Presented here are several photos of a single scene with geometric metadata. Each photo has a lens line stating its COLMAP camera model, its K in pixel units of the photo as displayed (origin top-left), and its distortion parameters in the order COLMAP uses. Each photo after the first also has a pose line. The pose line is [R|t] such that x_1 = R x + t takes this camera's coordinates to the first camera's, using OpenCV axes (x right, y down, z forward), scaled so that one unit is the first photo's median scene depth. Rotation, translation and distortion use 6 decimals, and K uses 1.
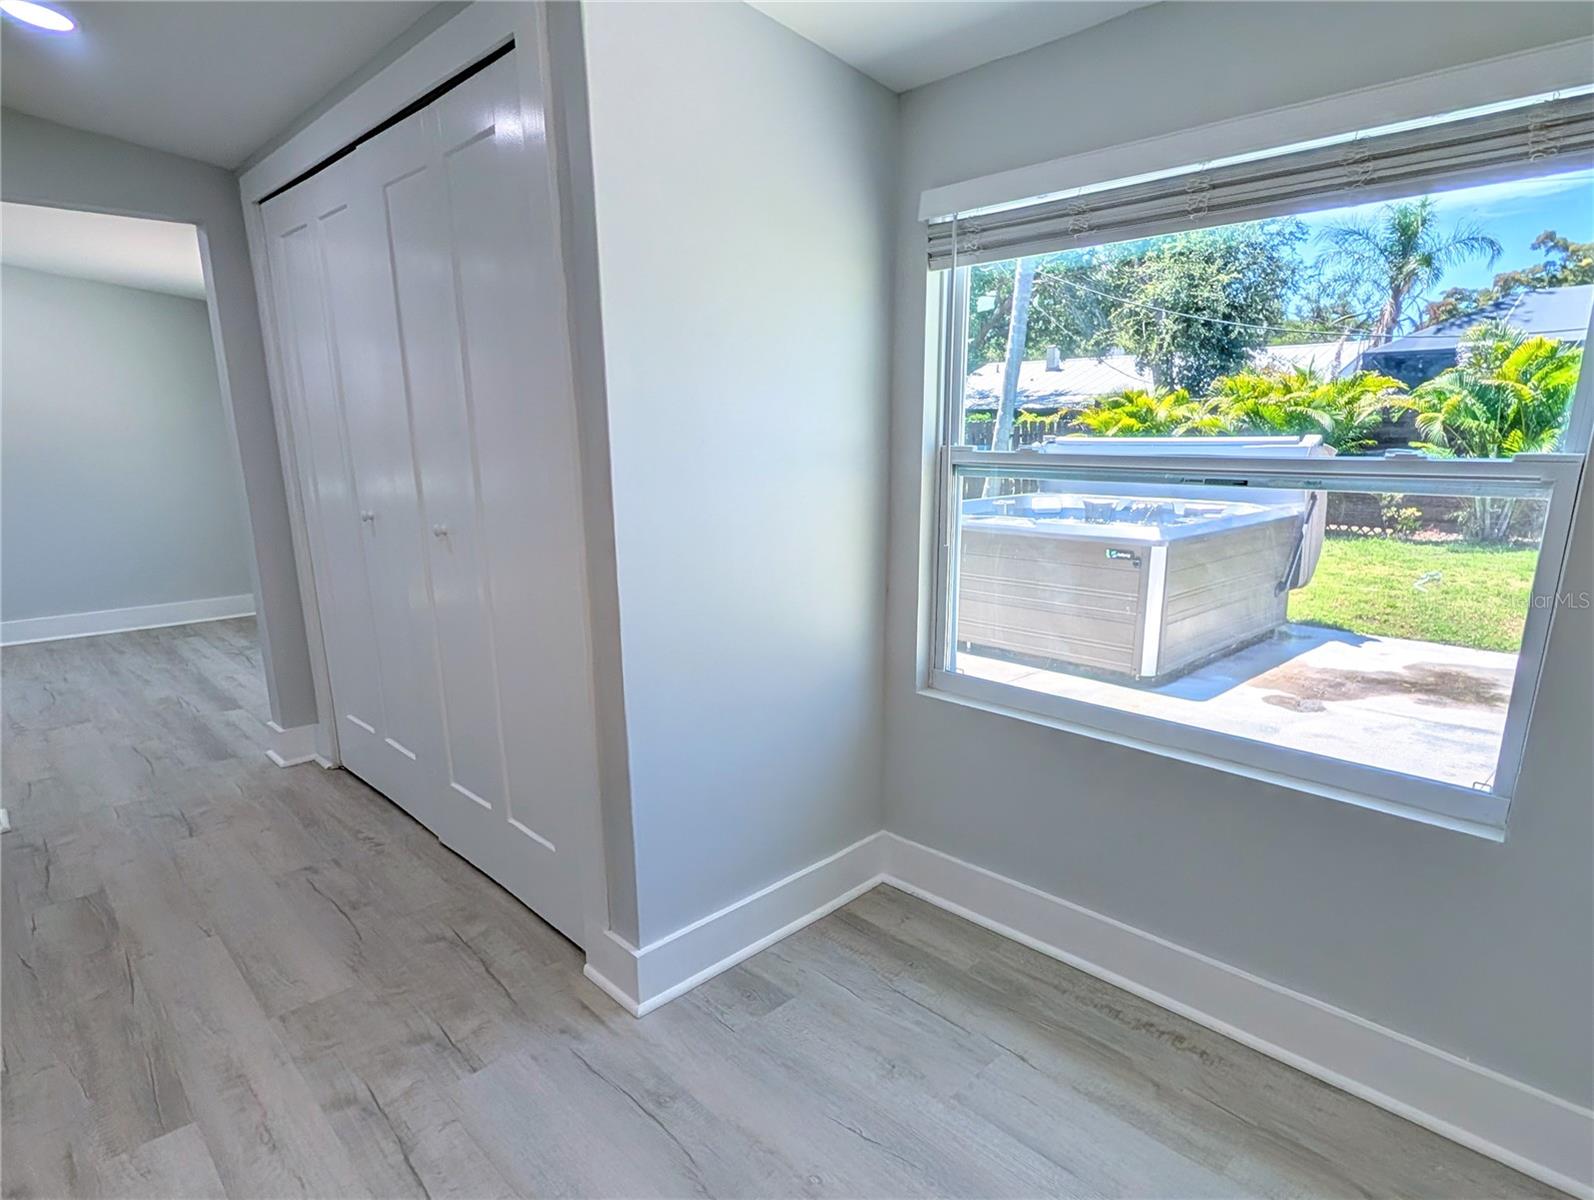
lens RADIAL K [[810.8, 0, 818.5], [0, 810.8, 618.7], [0, 0, 1]] dist [-0.000277, 0.000753]
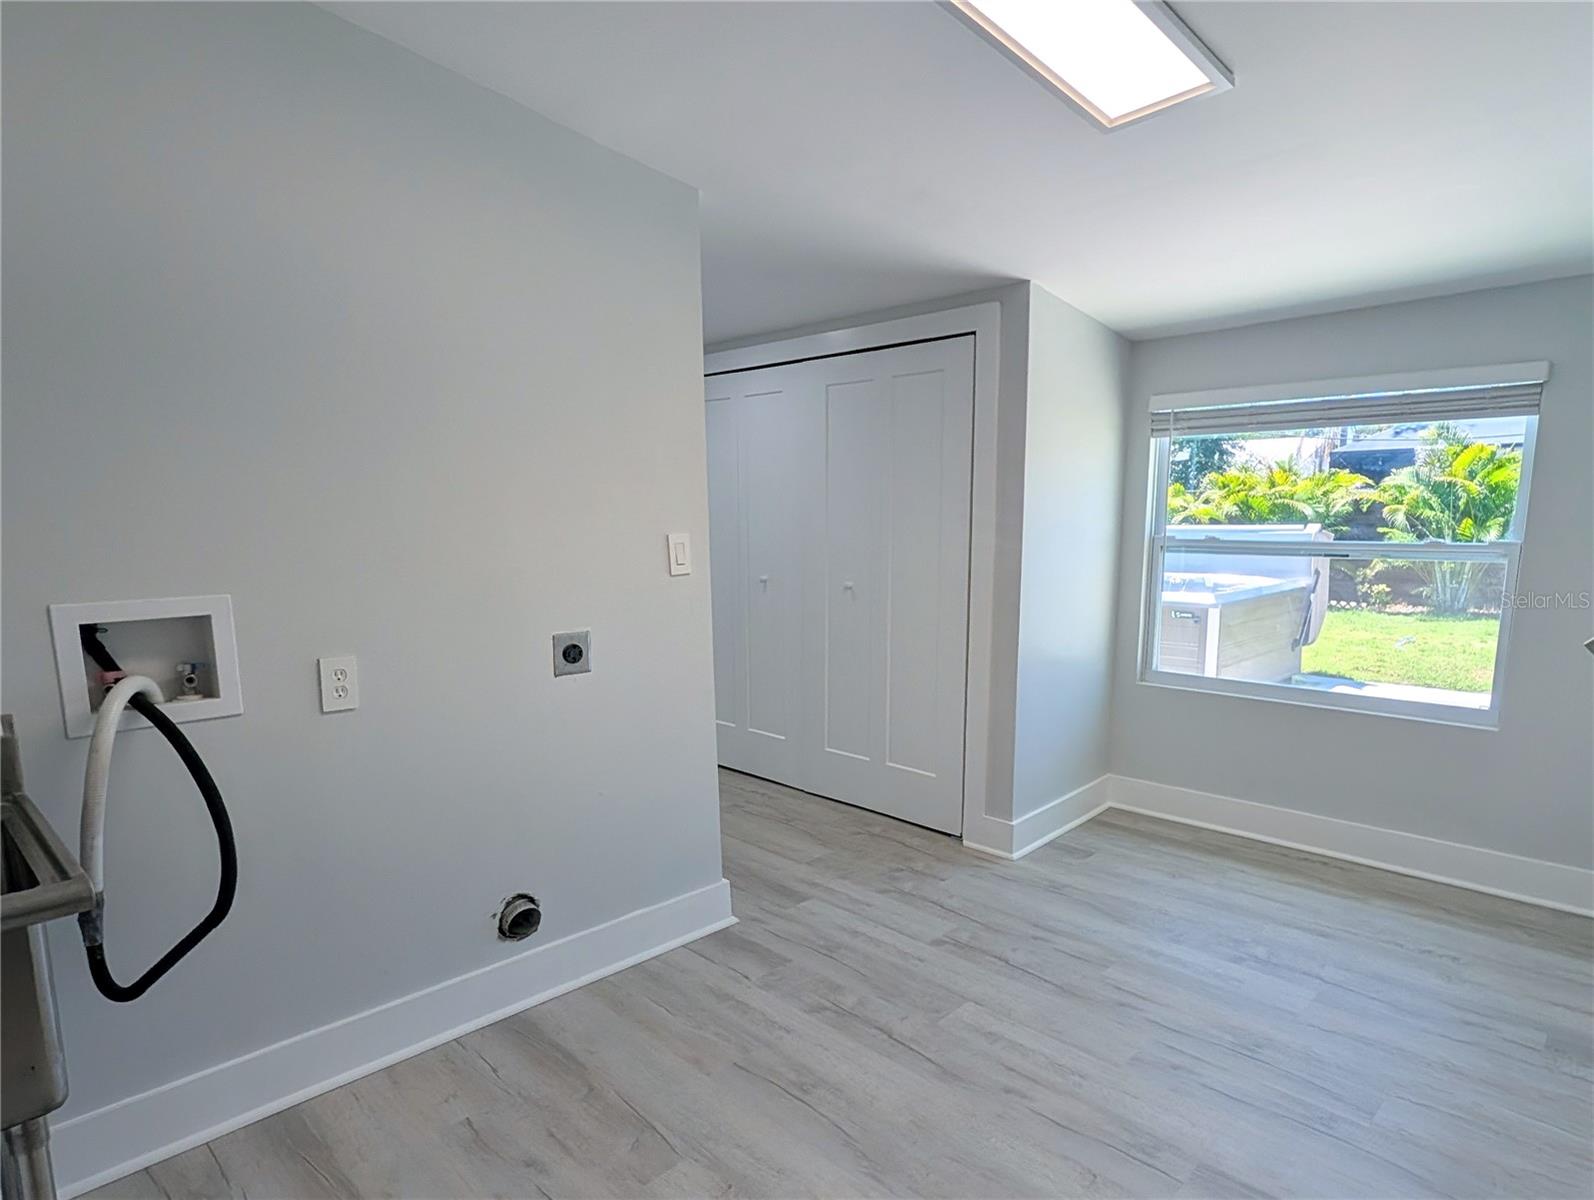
lens RADIAL K [[773.2, 0, 870.9], [0, 773.2, 623.5], [0, 0, 1]] dist [0.032279, -0.000109]
pose [[0.998350, -0.002221, 0.057387, -0.110322], [0.007347, 0.995981, -0.089263, 0.023905], [-0.056958, 0.089537, 0.994353, -0.119206]]
